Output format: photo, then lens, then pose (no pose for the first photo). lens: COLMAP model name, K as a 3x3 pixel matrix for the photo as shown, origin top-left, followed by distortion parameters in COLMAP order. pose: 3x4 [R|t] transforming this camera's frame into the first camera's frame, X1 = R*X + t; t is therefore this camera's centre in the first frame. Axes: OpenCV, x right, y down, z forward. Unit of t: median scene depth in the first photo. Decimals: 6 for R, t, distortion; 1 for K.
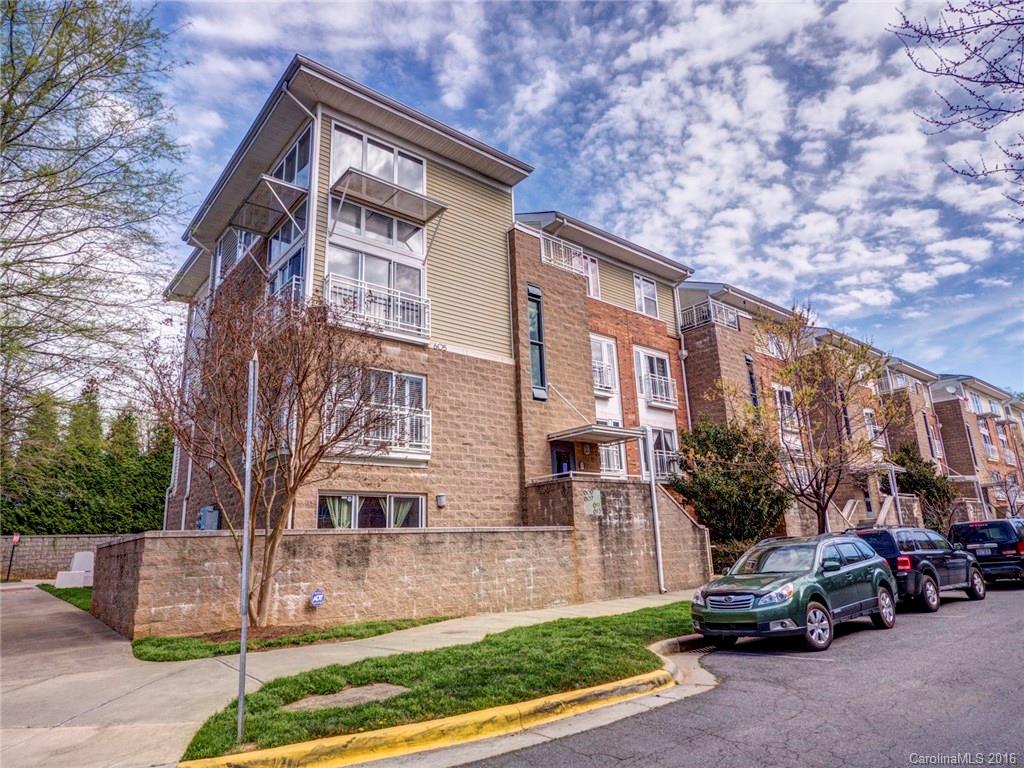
lens RADIAL K [[587.4, 0, 513.2], [0, 587.4, 378.6], [0, 0, 1]] dist [-0.000950, 0.001454]
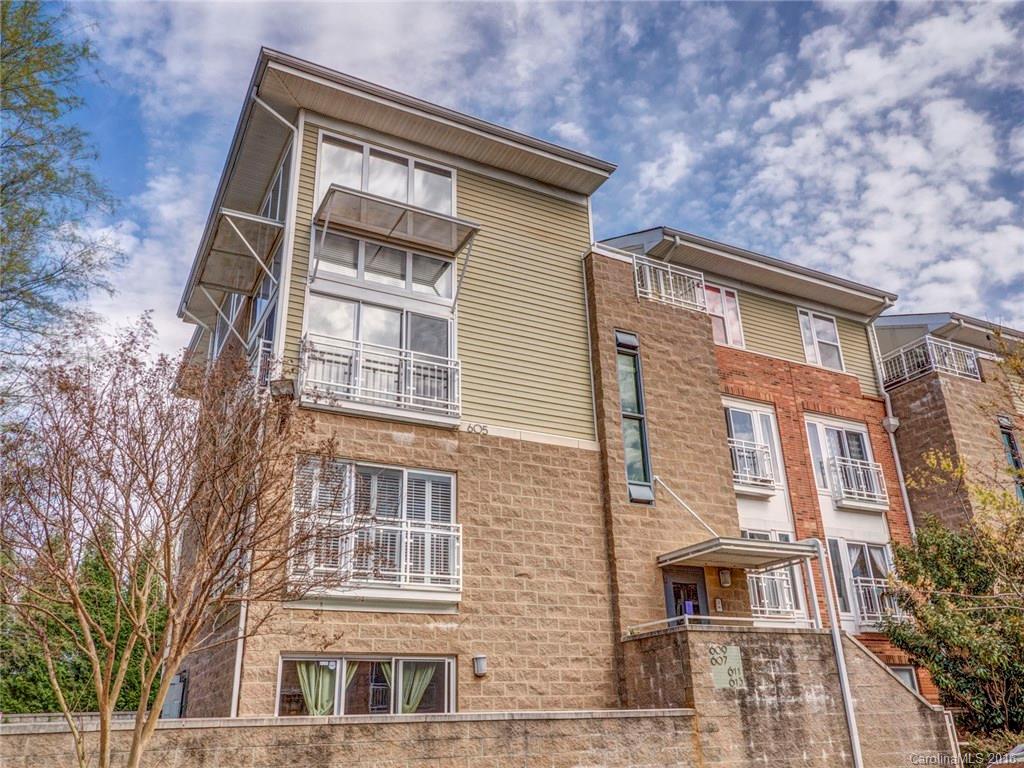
lens RADIAL K [[799.8, 0, 512.0], [0, 799.8, 384.0], [0, 0, 1]] dist [0.003366, 0.012256]
pose [[0.979663, -0.072908, -0.186935, 0.084440], [0.048912, 0.990318, -0.129913, 0.015220], [0.194596, 0.118127, 0.973744, 0.101821]]
